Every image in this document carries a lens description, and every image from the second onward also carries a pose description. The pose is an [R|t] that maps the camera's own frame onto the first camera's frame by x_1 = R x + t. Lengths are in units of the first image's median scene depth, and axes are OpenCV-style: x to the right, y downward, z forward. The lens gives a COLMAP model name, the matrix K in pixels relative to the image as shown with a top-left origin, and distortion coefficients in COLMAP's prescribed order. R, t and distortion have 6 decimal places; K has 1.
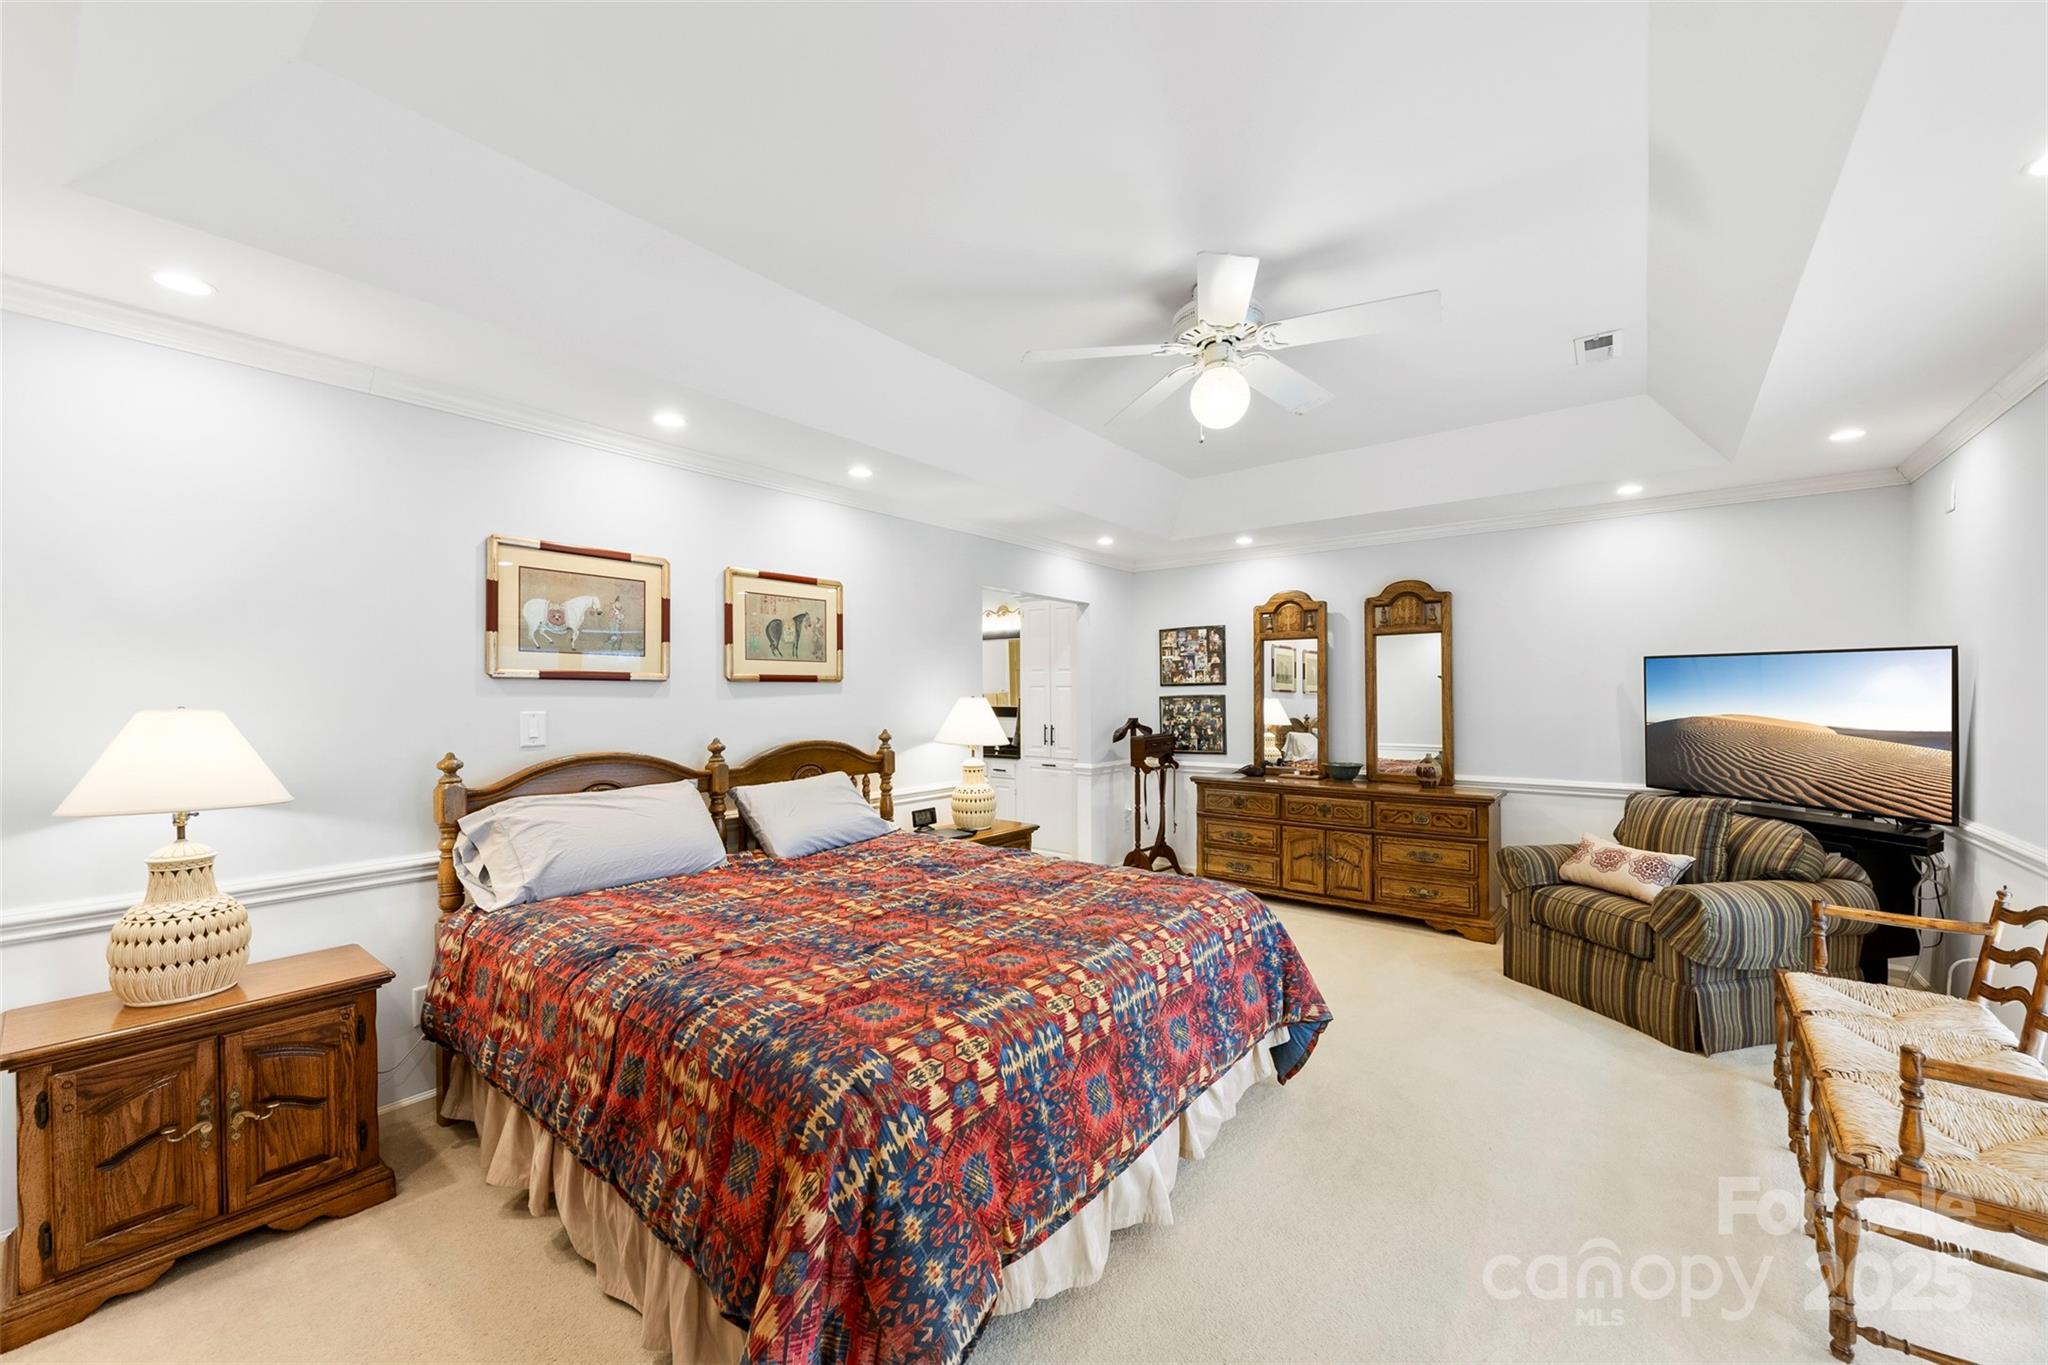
lens RADIAL K [[798.1, 0, 987.6], [0, 798.1, 688.1], [0, 0, 1]] dist [0.006914, -0.002301]
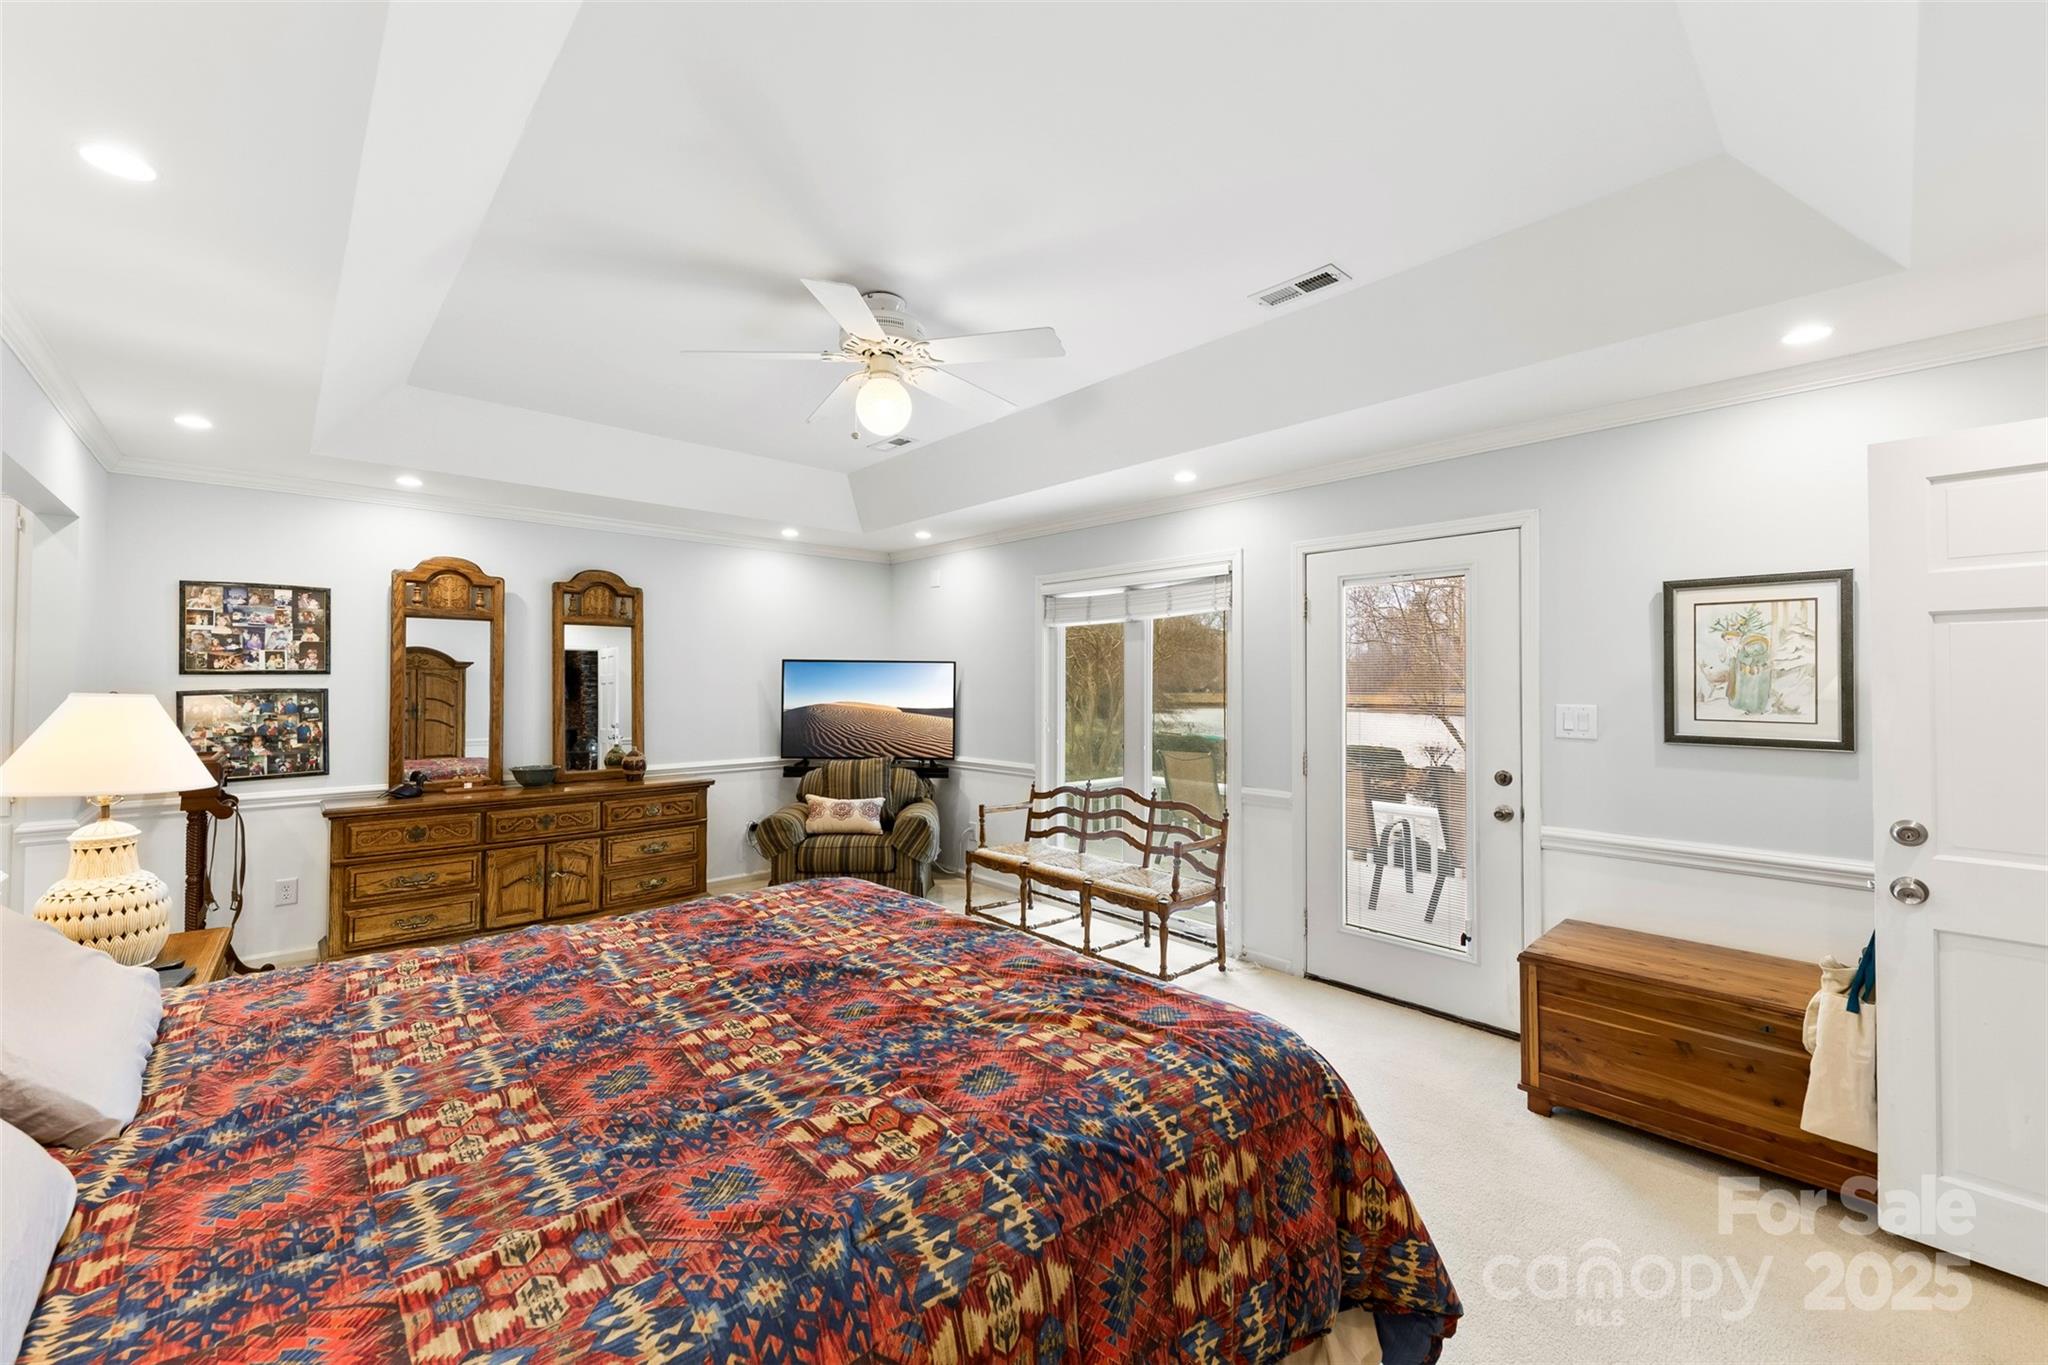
lens RADIAL K [[798.1, 0, 1063.3], [0, 798.1, 659.7], [0, 0, 1]] dist [0.006914, -0.002301]
pose [[0.125854, 0.034878, 0.991435, -0.386325], [-0.008267, 0.999384, -0.034108, 0.002312], [-0.992014, -0.003904, 0.126065, 0.340889]]
